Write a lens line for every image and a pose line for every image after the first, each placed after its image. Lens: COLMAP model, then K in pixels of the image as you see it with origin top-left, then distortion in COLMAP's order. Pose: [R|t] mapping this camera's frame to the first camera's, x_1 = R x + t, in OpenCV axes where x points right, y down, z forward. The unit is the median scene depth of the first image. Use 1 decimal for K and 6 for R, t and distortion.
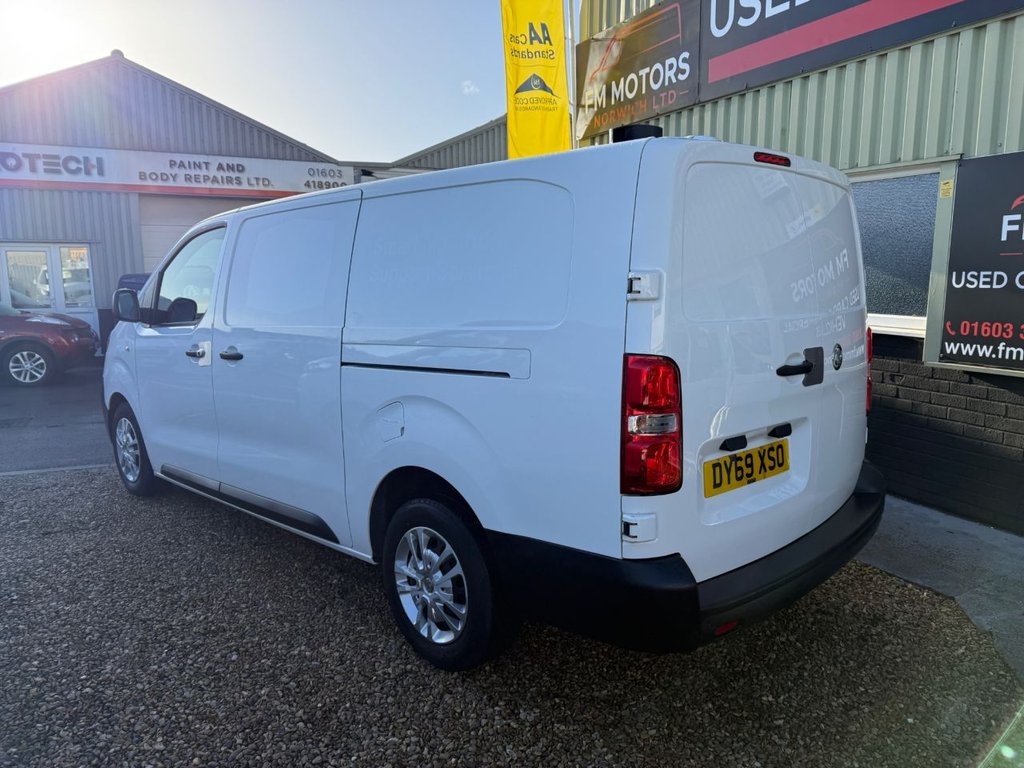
lens RADIAL K [[738.7, 0, 512.0], [0, 738.7, 384.0], [0, 0, 1]] dist [0.010441, -0.002619]
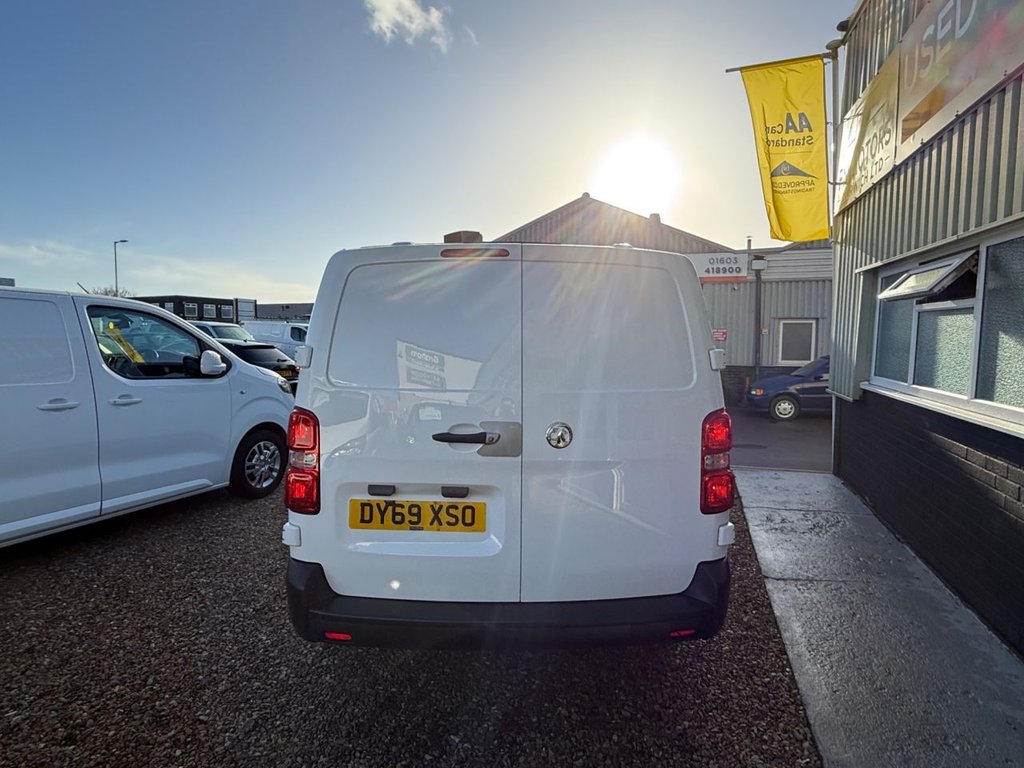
lens RADIAL K [[574.0, 0, 511.9], [0, 574.0, 380.0], [0, 0, 1]] dist [0.000980, 0.000665]
pose [[0.728306, 0.062994, -0.682350, 0.365709], [-0.114346, 0.992976, -0.030377, -0.031664], [0.675644, 0.100147, 0.730394, 0.149973]]
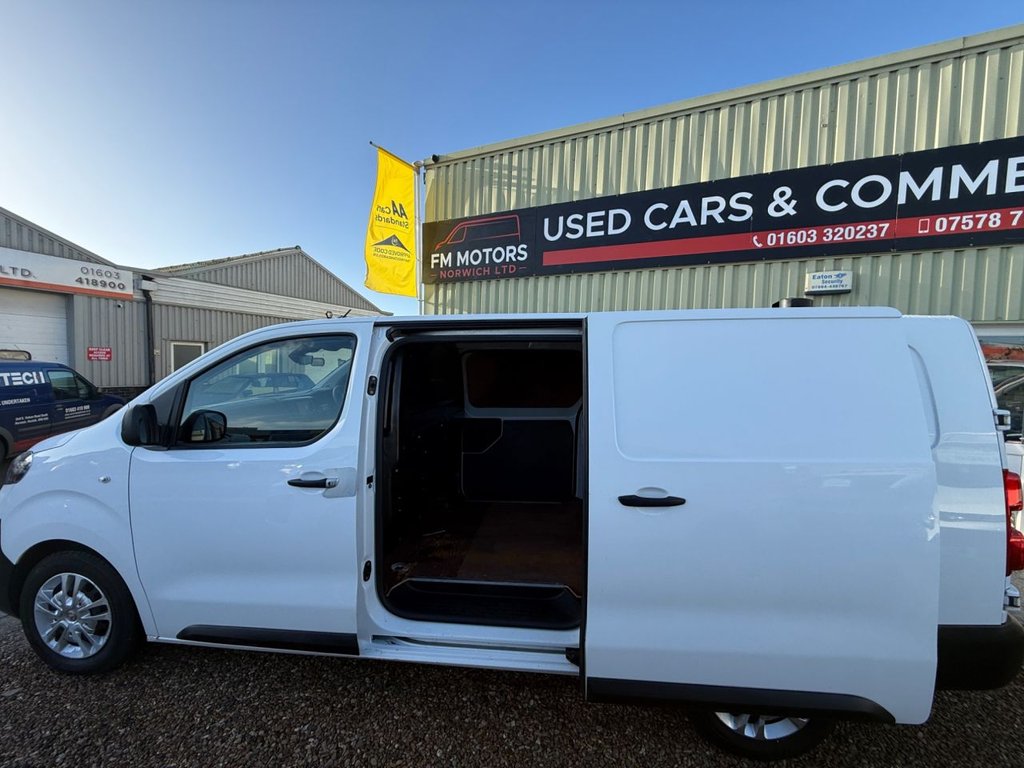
lens RADIAL K [[407.7, 0, 508.9], [0, 407.7, 383.5], [0, 0, 1]] dist [-0.000130, 0.000215]
pose [[0.787196, -0.002329, 0.616699, -0.322810], [0.062348, 0.995170, -0.075827, -0.062475], [-0.613544, 0.098141, 0.783539, 0.299061]]
